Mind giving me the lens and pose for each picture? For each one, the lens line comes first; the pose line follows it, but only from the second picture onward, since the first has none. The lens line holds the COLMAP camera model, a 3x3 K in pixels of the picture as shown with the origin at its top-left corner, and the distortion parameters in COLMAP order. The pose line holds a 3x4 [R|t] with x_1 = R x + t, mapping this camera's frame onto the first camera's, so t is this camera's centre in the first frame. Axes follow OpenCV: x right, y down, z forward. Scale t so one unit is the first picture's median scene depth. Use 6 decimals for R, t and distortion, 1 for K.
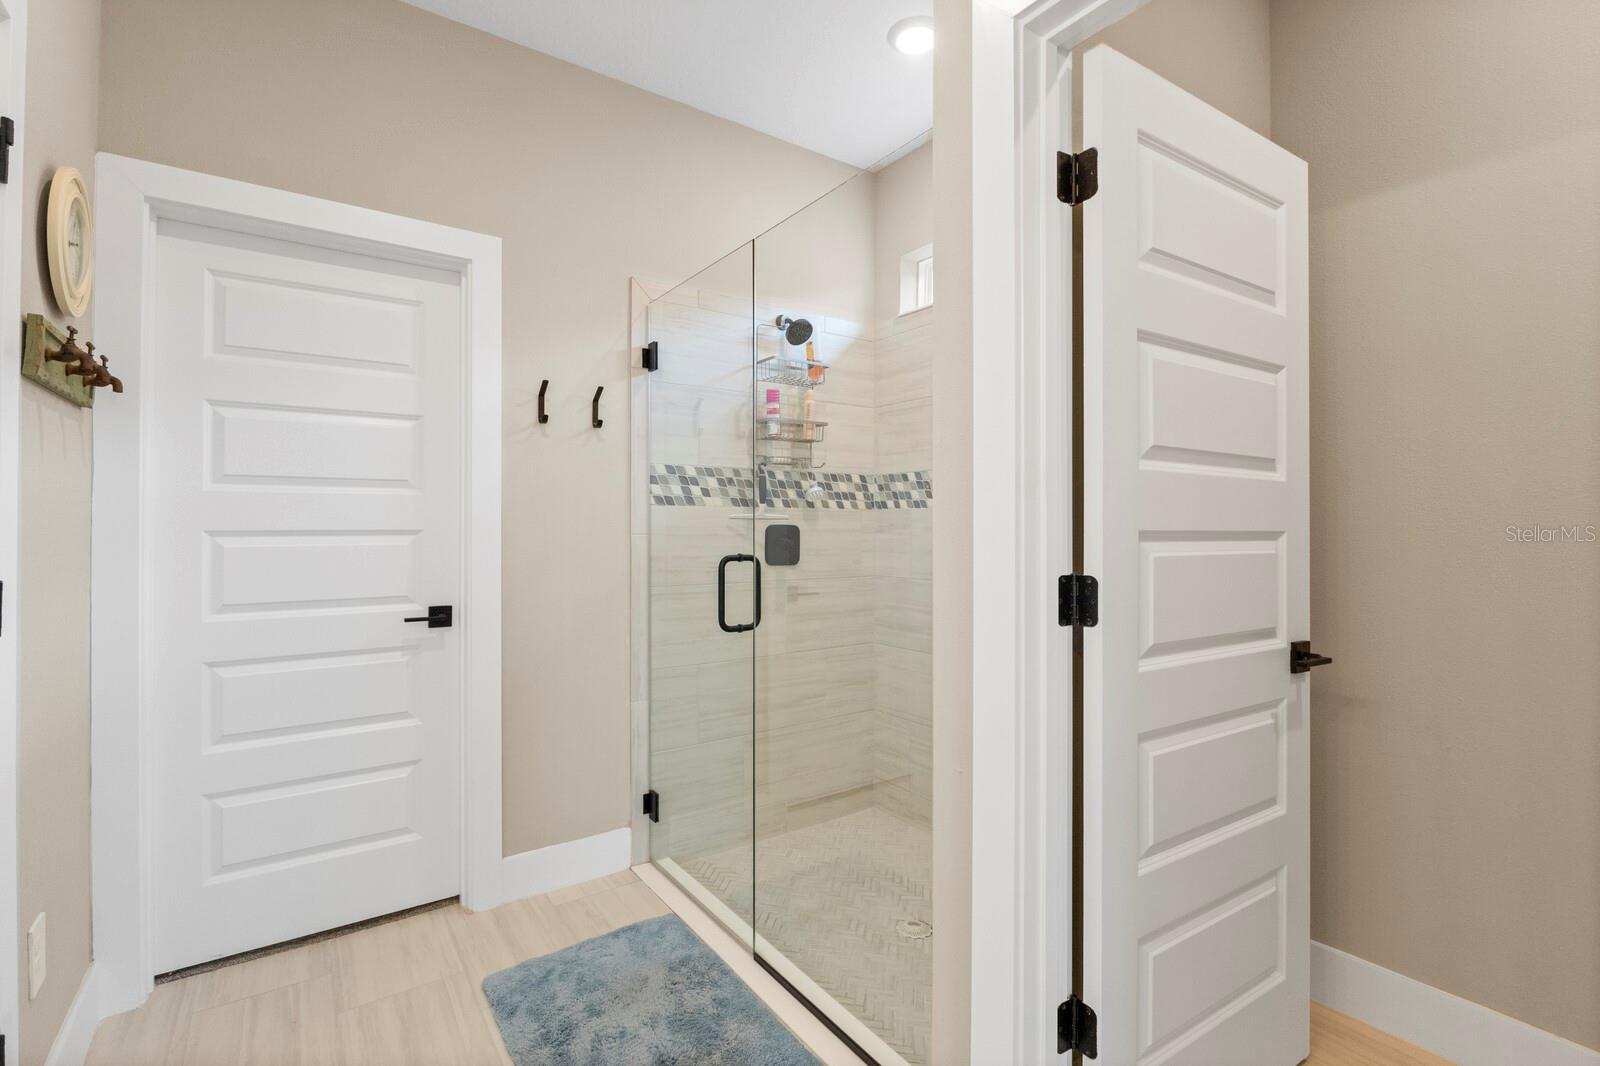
lens RADIAL K [[722.7, 0, 803.8], [0, 722.7, 522.5], [0, 0, 1]] dist [-0.010635, -0.000199]
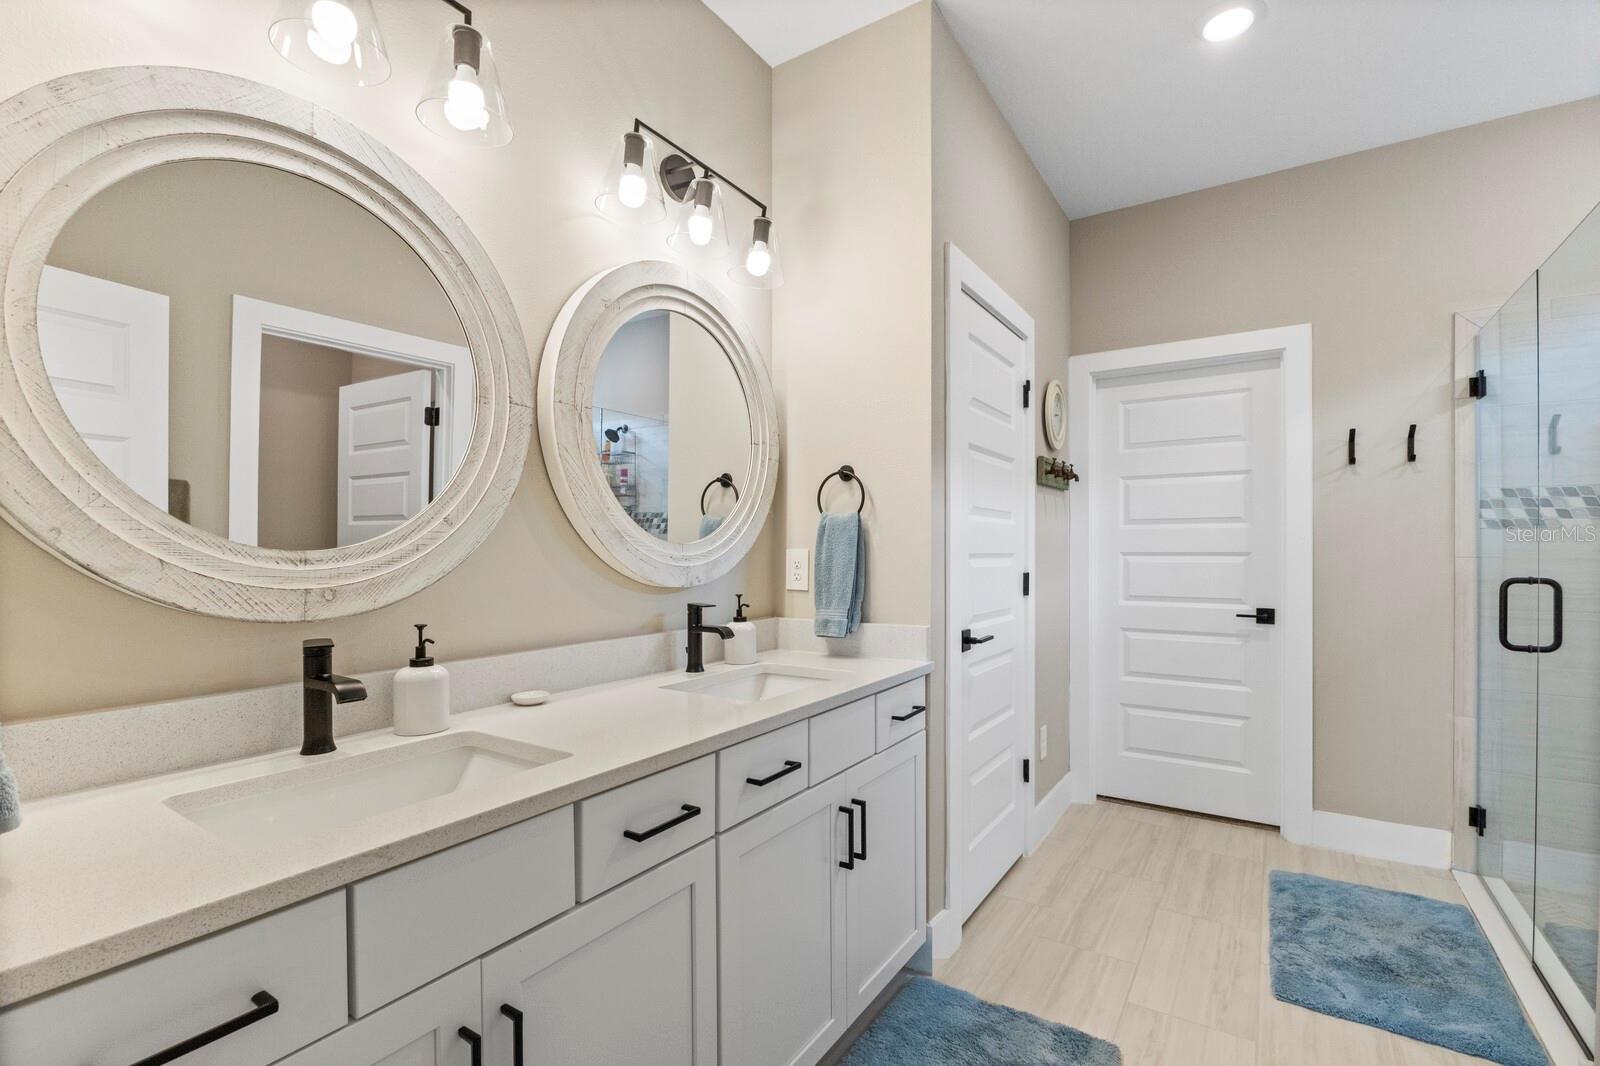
lens RADIAL K [[722.7, 0, 799.3], [0, 722.7, 540.8], [0, 0, 1]] dist [-0.010635, -0.000199]
pose [[0.362225, -0.010534, -0.932031, 0.450165], [0.004671, 0.999944, -0.009487, -0.003005], [0.932079, -0.000917, 0.362254, -0.316349]]
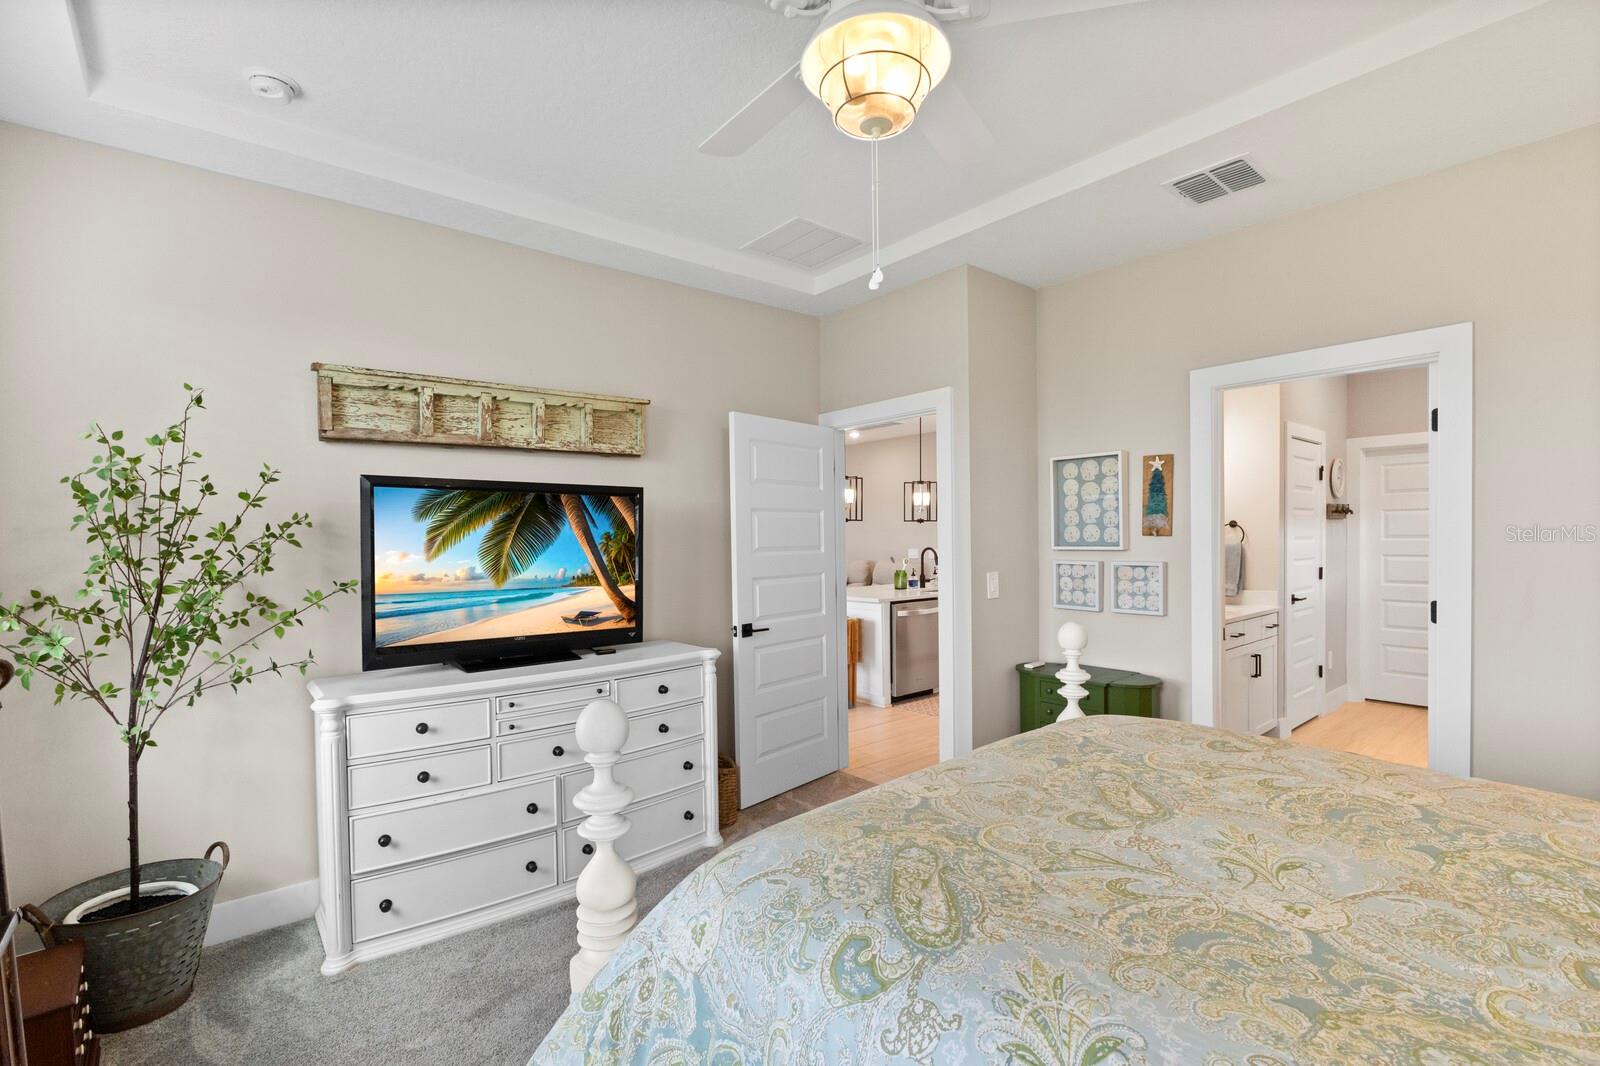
lens RADIAL K [[722.7, 0, 791.9], [0, 722.7, 539.1], [0, 0, 1]] dist [-0.010635, -0.000199]
pose [[0.080122, 0.003978, -0.996777, 1.654919], [0.013962, 0.999889, 0.005113, -0.087709], [0.996687, -0.014326, 0.080057, -1.431227]]
